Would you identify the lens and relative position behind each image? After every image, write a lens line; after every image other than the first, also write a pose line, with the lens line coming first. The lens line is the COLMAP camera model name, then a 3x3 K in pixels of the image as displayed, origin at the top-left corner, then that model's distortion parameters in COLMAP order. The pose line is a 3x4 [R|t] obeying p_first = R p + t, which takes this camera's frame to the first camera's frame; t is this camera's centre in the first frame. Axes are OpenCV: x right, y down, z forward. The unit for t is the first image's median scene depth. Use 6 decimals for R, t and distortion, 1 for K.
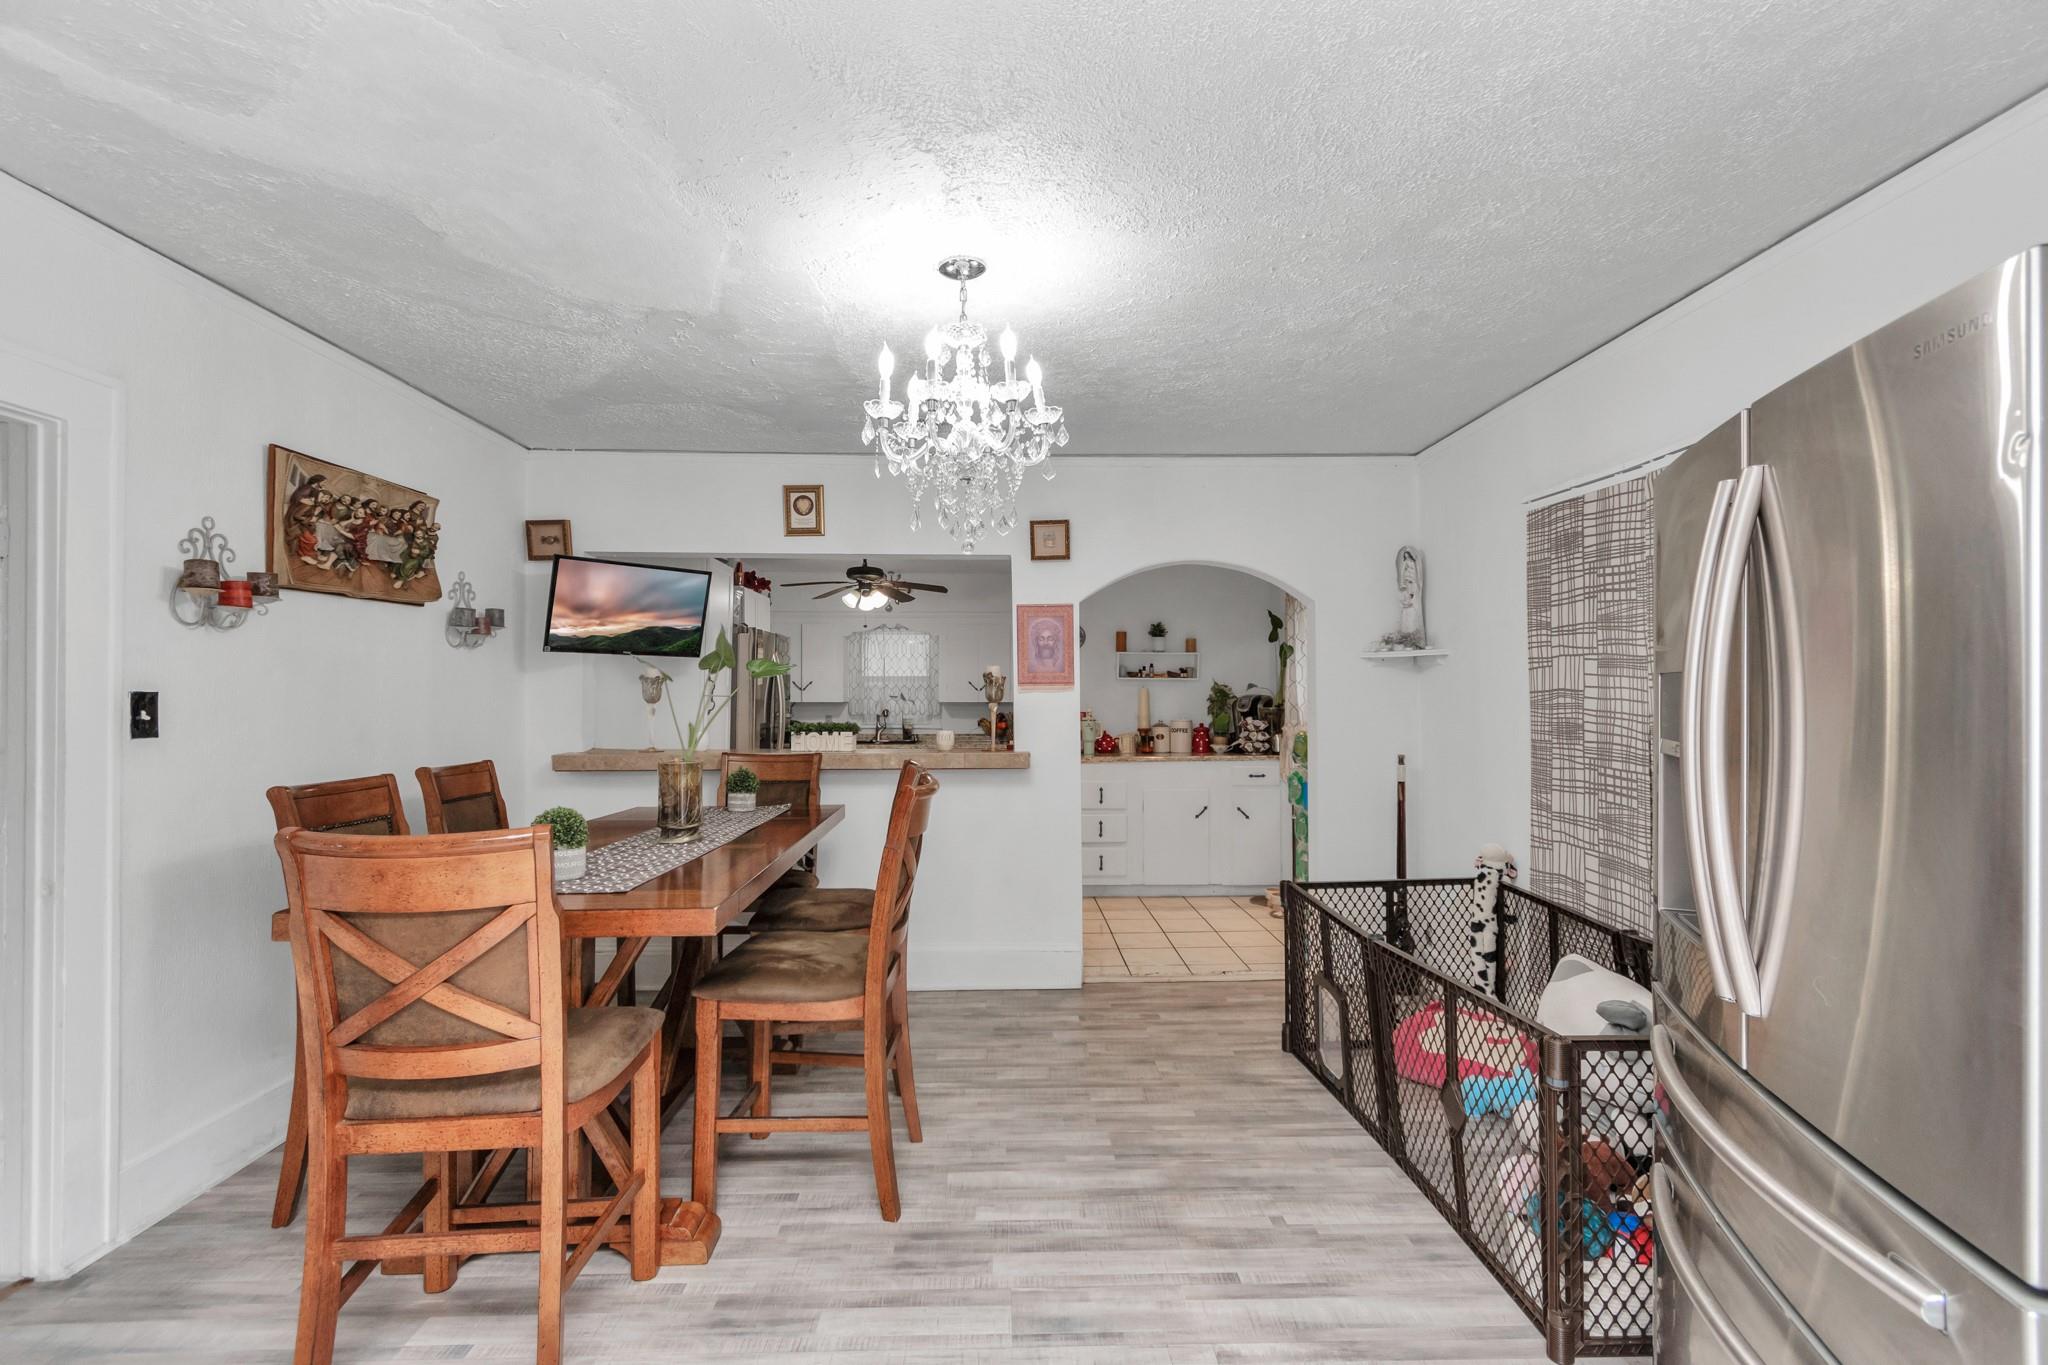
lens RADIAL K [[908.7, 0, 1016.5], [0, 908.7, 691.3], [0, 0, 1]] dist [-0.001944, -0.000530]
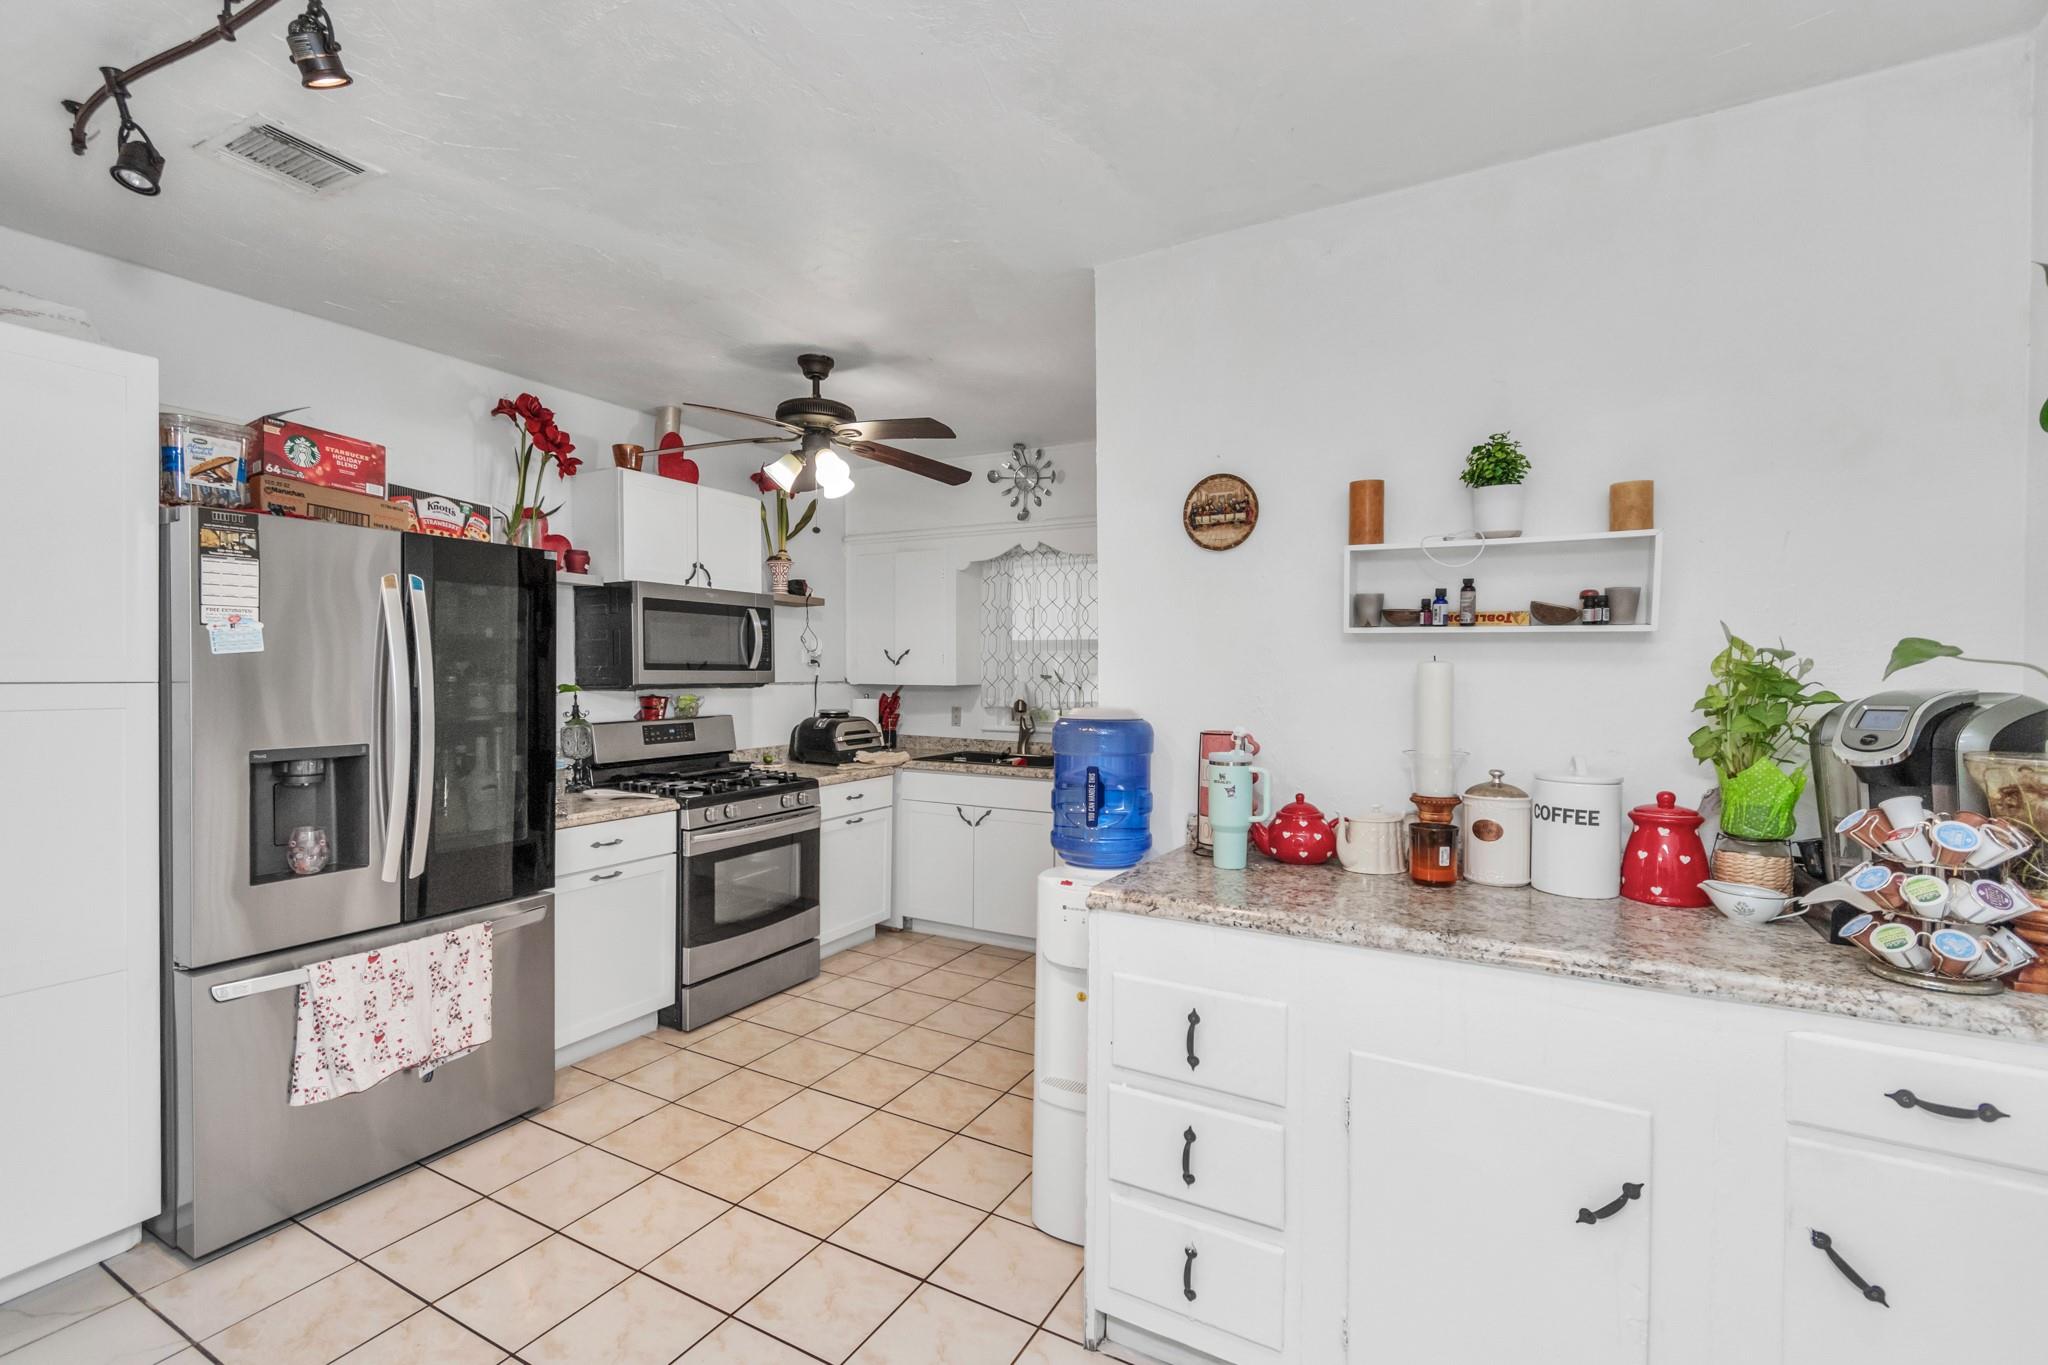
lens RADIAL K [[908.7, 0, 1036.1], [0, 908.7, 678.6], [0, 0, 1]] dist [-0.001944, -0.000530]
pose [[0.862195, 0.010396, -0.506469, 0.190074], [-0.003618, 0.999890, 0.014365, -0.001866], [0.506563, -0.010553, 0.862138, 0.720834]]
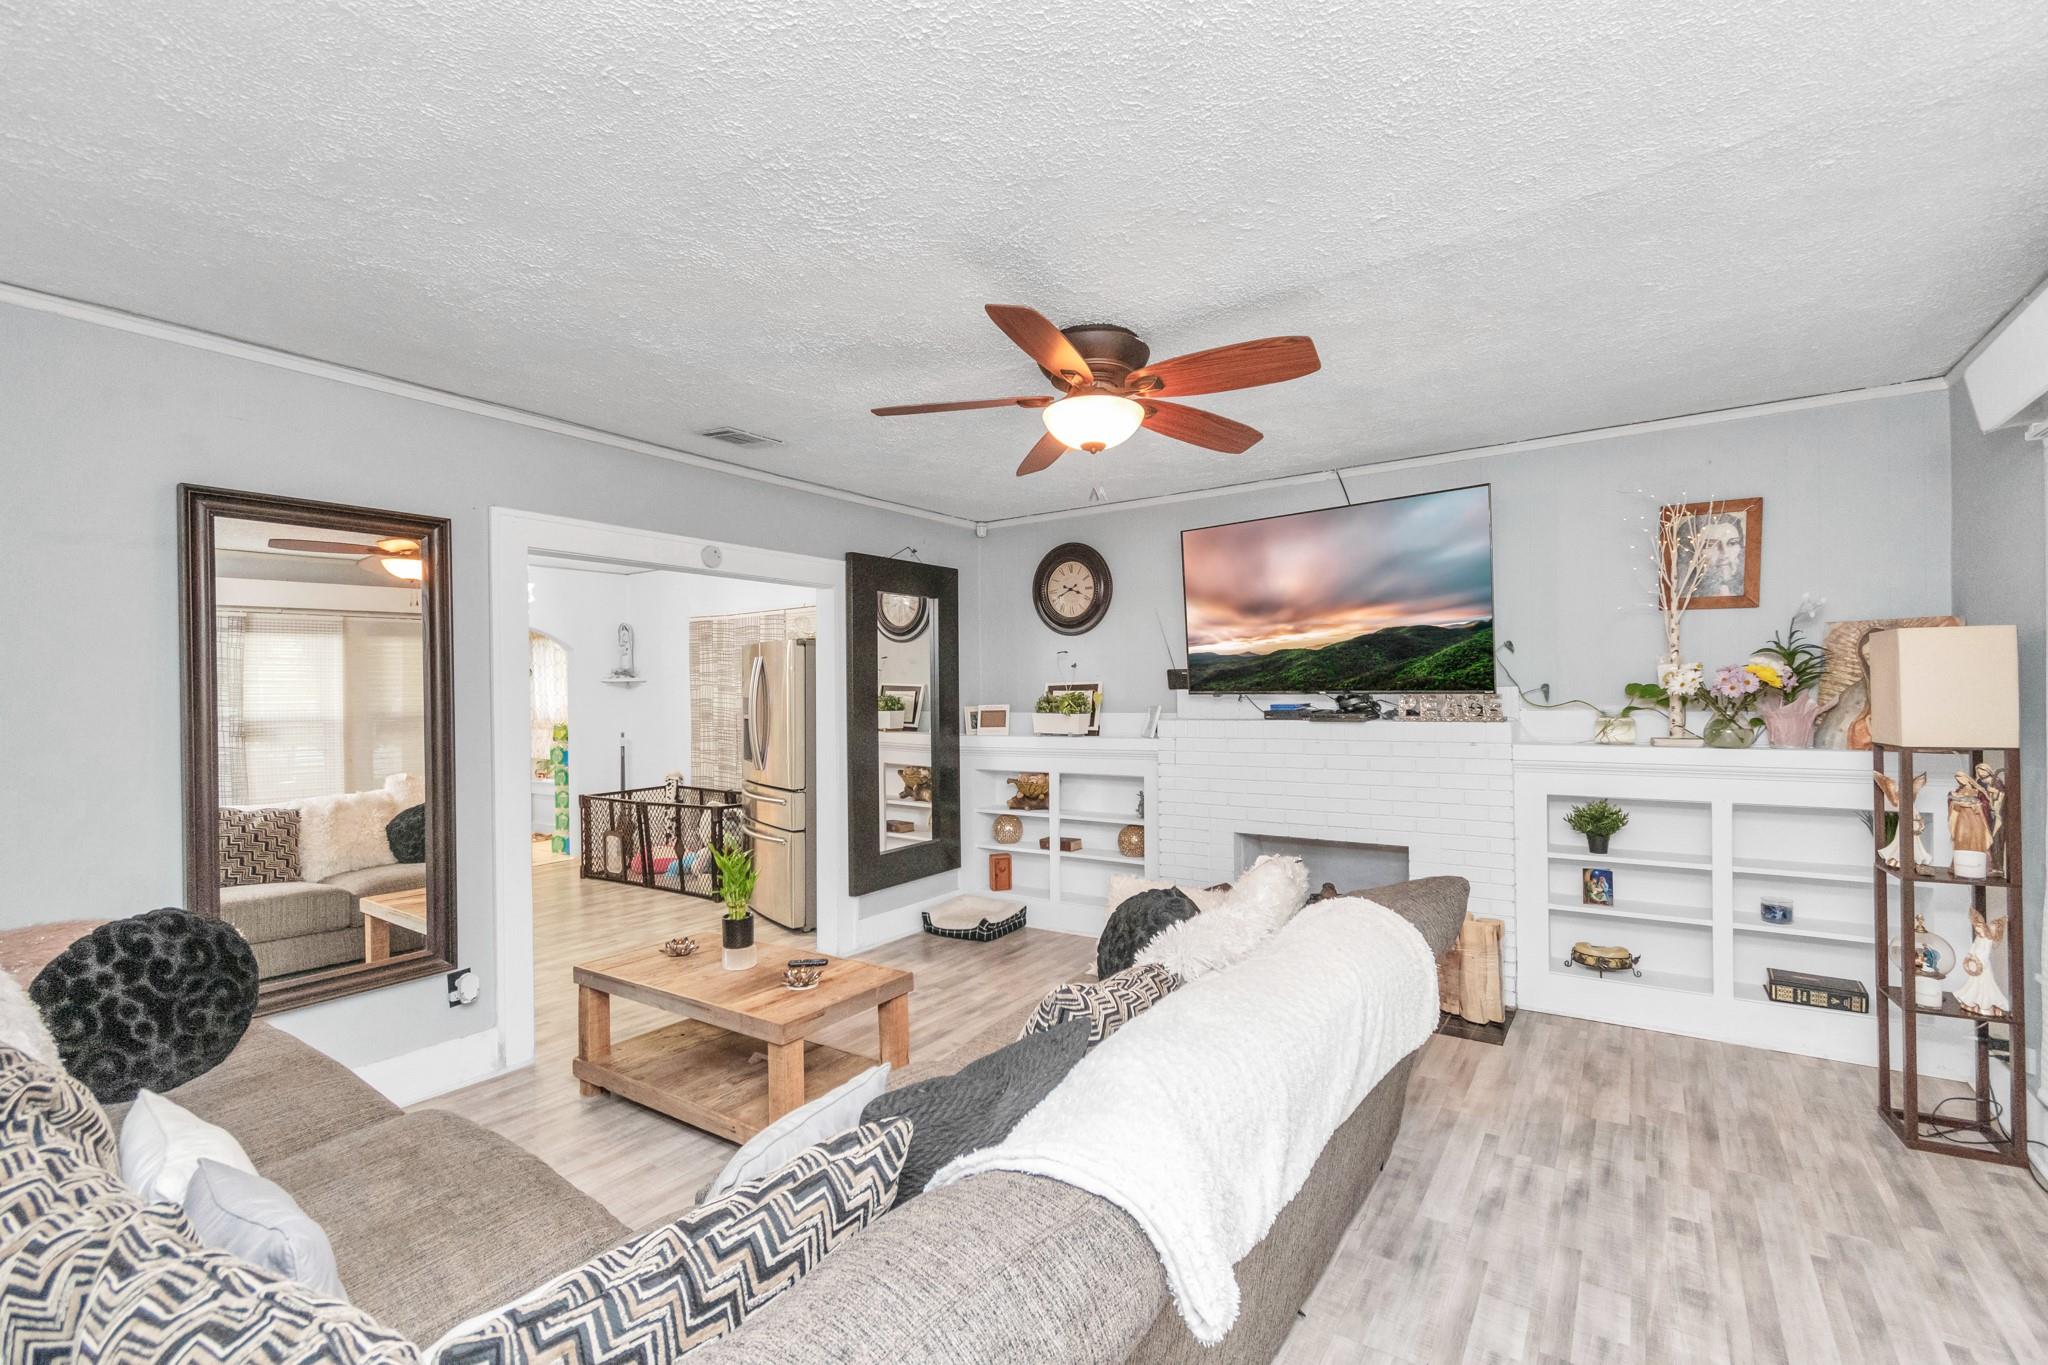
lens RADIAL K [[908.7, 0, 1023.7], [0, 908.7, 688.7], [0, 0, 1]] dist [-0.001944, -0.000530]
pose [[0.593031, 0.000424, 0.805180, -0.581926], [0.004368, 0.999983, -0.003743, -0.011069], [-0.805168, 0.005737, 0.593019, -0.772918]]
